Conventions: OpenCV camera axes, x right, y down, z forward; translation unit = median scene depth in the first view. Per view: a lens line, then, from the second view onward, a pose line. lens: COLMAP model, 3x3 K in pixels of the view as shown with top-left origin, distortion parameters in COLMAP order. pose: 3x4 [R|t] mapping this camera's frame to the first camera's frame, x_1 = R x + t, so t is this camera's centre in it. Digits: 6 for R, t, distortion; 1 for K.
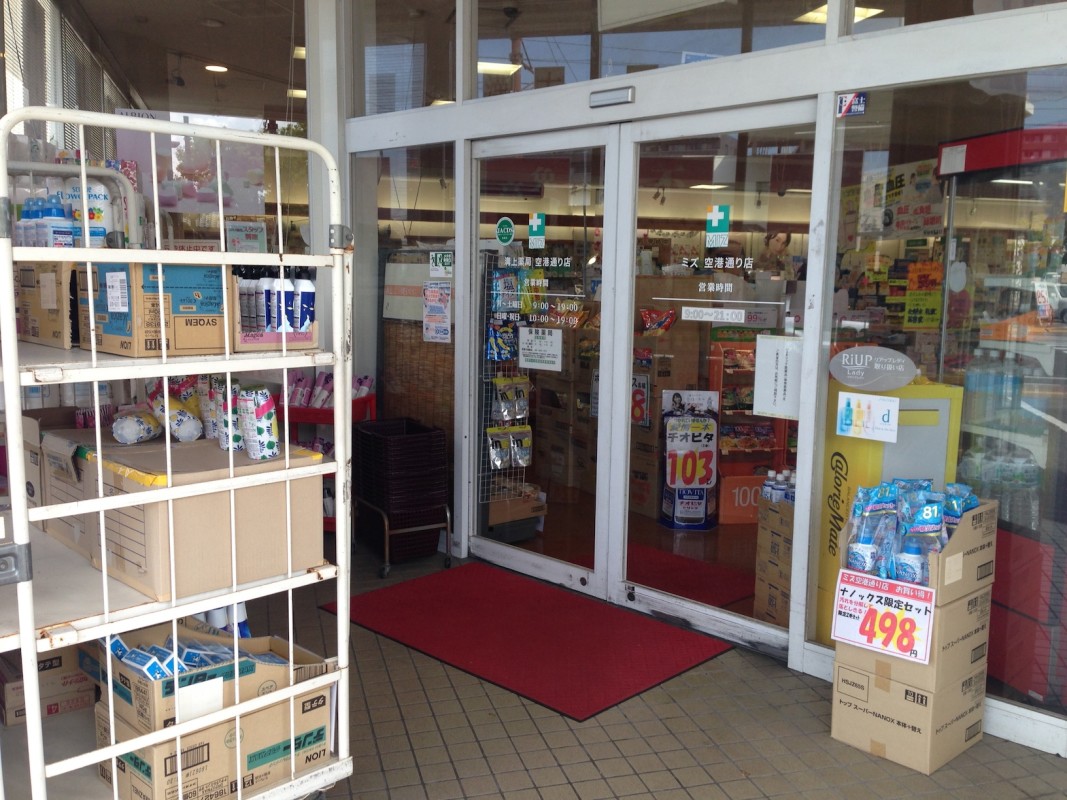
lens RADIAL K [[984.5, 0, 549.3], [0, 984.5, 403.8], [0, 0, 1]] dist [0.134997, -0.265711]
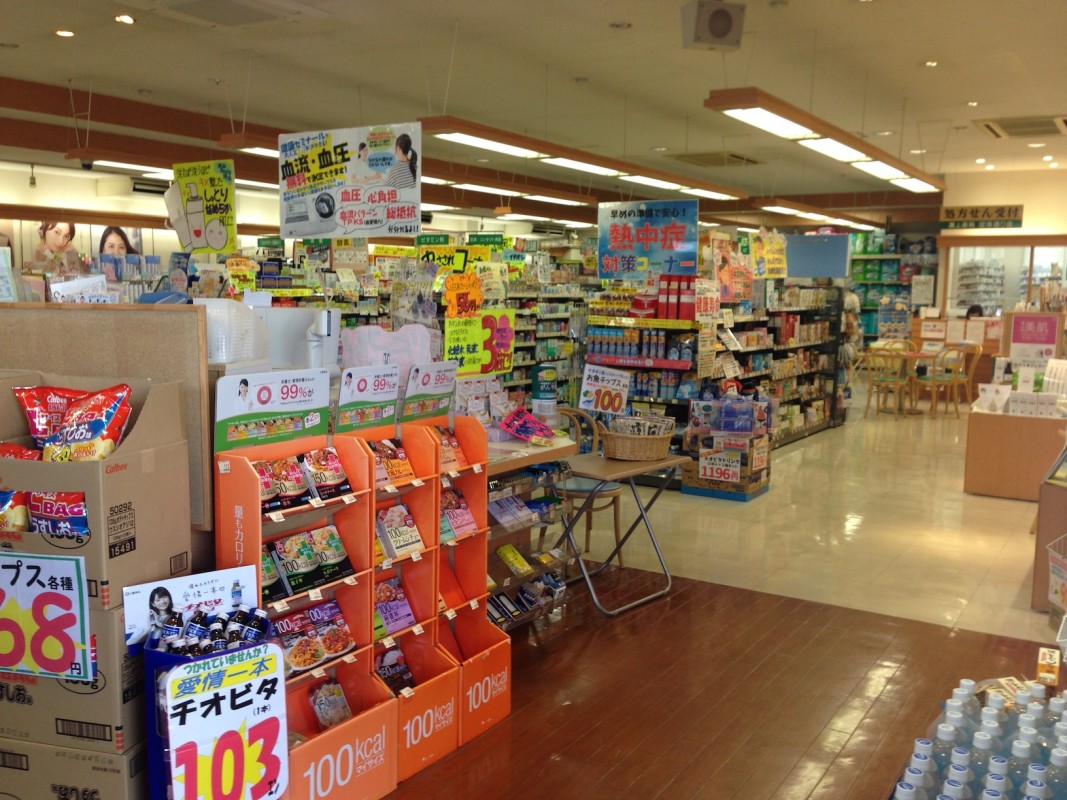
lens RADIAL K [[984.5, 0, 549.3], [0, 984.5, 403.8], [0, 0, 1]] dist [0.134997, -0.265711]
pose [[0.741474, -0.090275, 0.664881, -0.019720], [0.088696, 0.995399, 0.036238, -0.075444], [-0.665093, 0.032102, 0.746070, 0.479838]]
